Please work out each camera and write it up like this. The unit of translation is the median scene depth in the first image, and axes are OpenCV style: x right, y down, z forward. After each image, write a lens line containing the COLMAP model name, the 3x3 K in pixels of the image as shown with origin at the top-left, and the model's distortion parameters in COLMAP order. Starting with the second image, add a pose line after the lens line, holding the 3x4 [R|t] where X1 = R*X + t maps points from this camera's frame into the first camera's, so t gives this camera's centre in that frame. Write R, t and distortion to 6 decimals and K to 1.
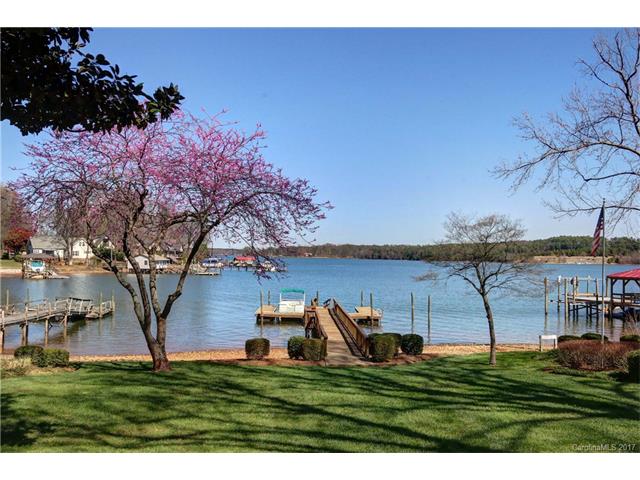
lens RADIAL K [[613.2, 0, 272.3], [0, 613.2, 244.5], [0, 0, 1]] dist [-0.003650, 0.000000]
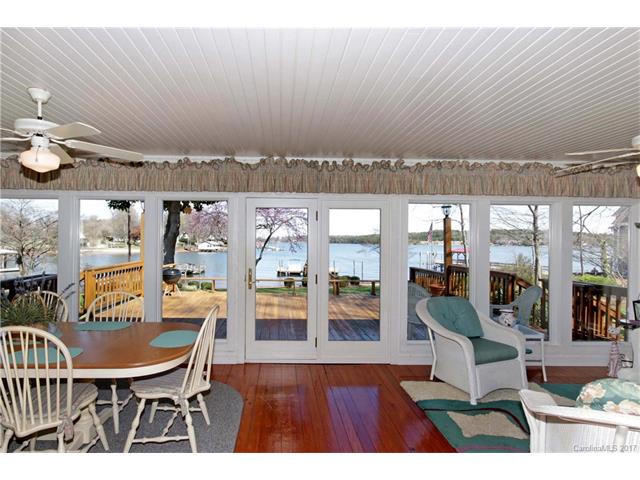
lens RADIAL K [[350.0, 0, 284.7], [0, 350.0, 239.8], [0, 0, 1]] dist [0.005249, -0.001666]
pose [[0.999464, -0.005990, 0.032182, -0.061578], [0.005567, 0.999897, 0.013206, -0.007476], [-0.032258, -0.013020, 0.999395, -0.248178]]
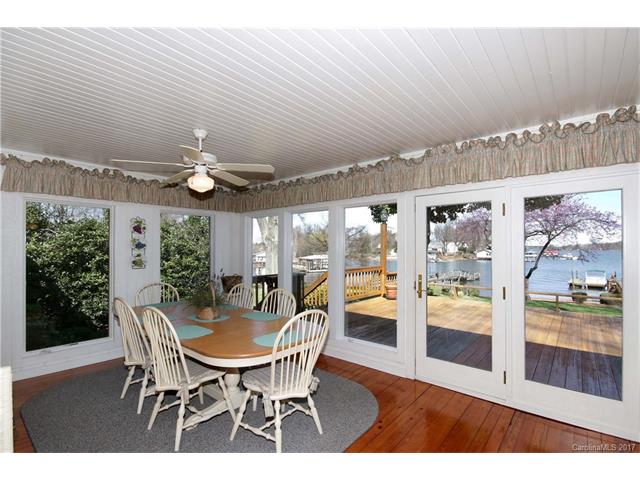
lens RADIAL K [[307.0, 0, 324.7], [0, 307.0, 246.5], [0, 0, 1]] dist [0.004080, -0.000847]
pose [[0.780335, -0.020143, -0.625037, -0.031607], [0.021976, 0.999747, -0.004783, -0.004911], [0.624975, -0.010003, 0.780580, -0.218537]]
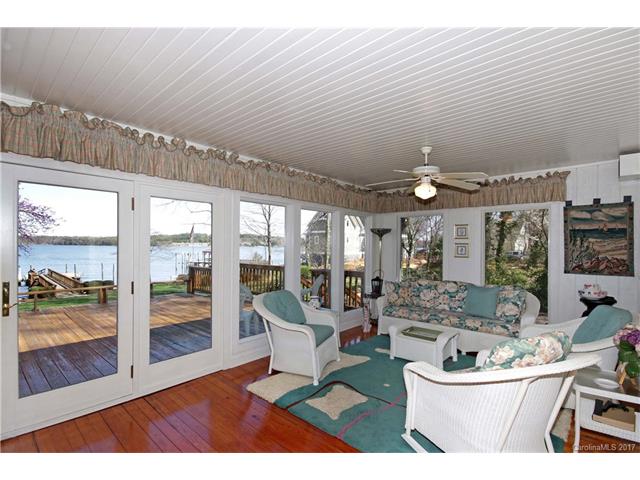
lens RADIAL K [[307.0, 0, 326.2], [0, 307.0, 245.4], [0, 0, 1]] dist [0.004080, -0.000847]
pose [[0.647256, -0.010530, 0.762200, -0.075880], [-0.010840, 0.999676, 0.023015, -0.005611], [-0.762195, -0.023159, 0.646933, -0.216781]]
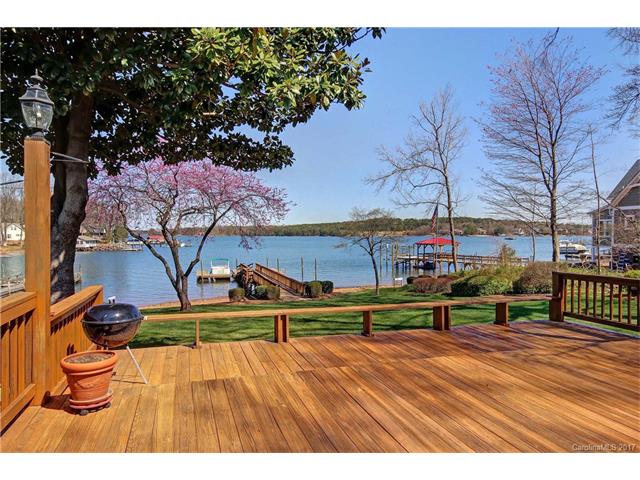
lens RADIAL K [[447.0, 0, 321.8], [0, 447.0, 239.2], [0, 0, 1]] dist [-0.010782, -0.002004]
pose [[0.947565, -0.023267, 0.318716, -0.132024], [0.013302, 0.999353, 0.033405, -0.003727], [-0.319288, -0.027414, 0.947261, -0.096948]]
